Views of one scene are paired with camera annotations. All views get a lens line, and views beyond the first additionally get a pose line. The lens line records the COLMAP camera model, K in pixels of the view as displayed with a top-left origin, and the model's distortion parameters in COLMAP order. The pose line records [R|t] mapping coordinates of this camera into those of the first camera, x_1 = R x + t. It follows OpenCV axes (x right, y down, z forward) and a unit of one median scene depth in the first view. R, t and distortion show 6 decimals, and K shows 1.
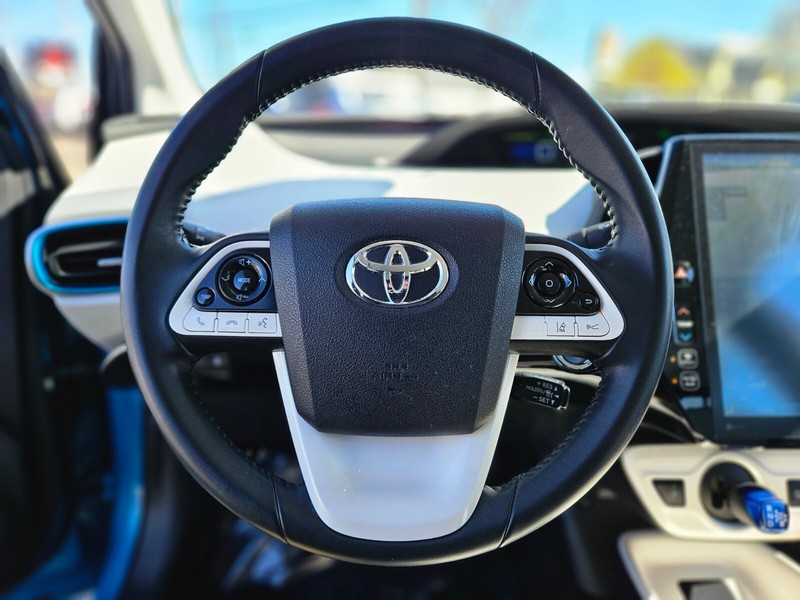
lens RADIAL K [[538.0, 0, 397.2], [0, 538.0, 304.2], [0, 0, 1]] dist [0.080315, -0.074635]
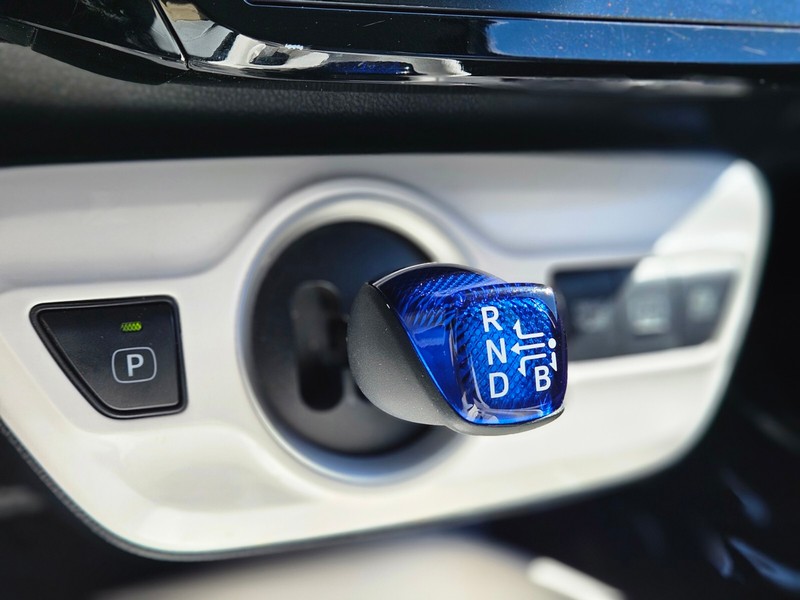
lens RADIAL K [[1042.5, 0, 399.4], [0, 1042.5, 300.7], [0, 0, 1]] dist [0.002846, 0.079536]
pose [[0.887329, -0.072733, 0.455364, 0.634807], [0.057389, 0.997224, 0.047453, 0.475275], [-0.457551, -0.015974, 0.889040, 0.900517]]
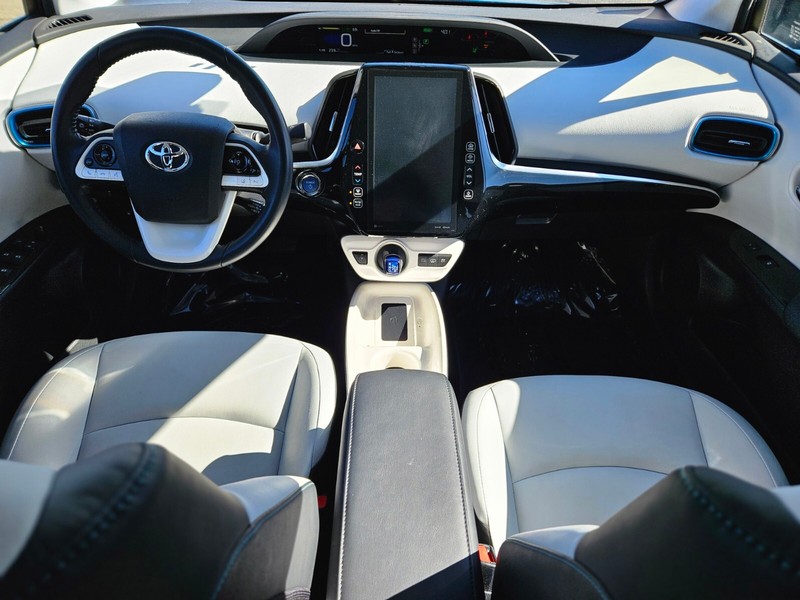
lens RADIAL K [[538.0, 0, 397.2], [0, 538.0, 304.2], [0, 0, 1]] dist [0.080315, -0.074635]
pose [[0.999541, 0.027242, 0.013260, 0.945987], [-0.030165, 0.935640, 0.351664, -0.308111], [-0.002827, -0.351903, 0.936032, -1.418108]]
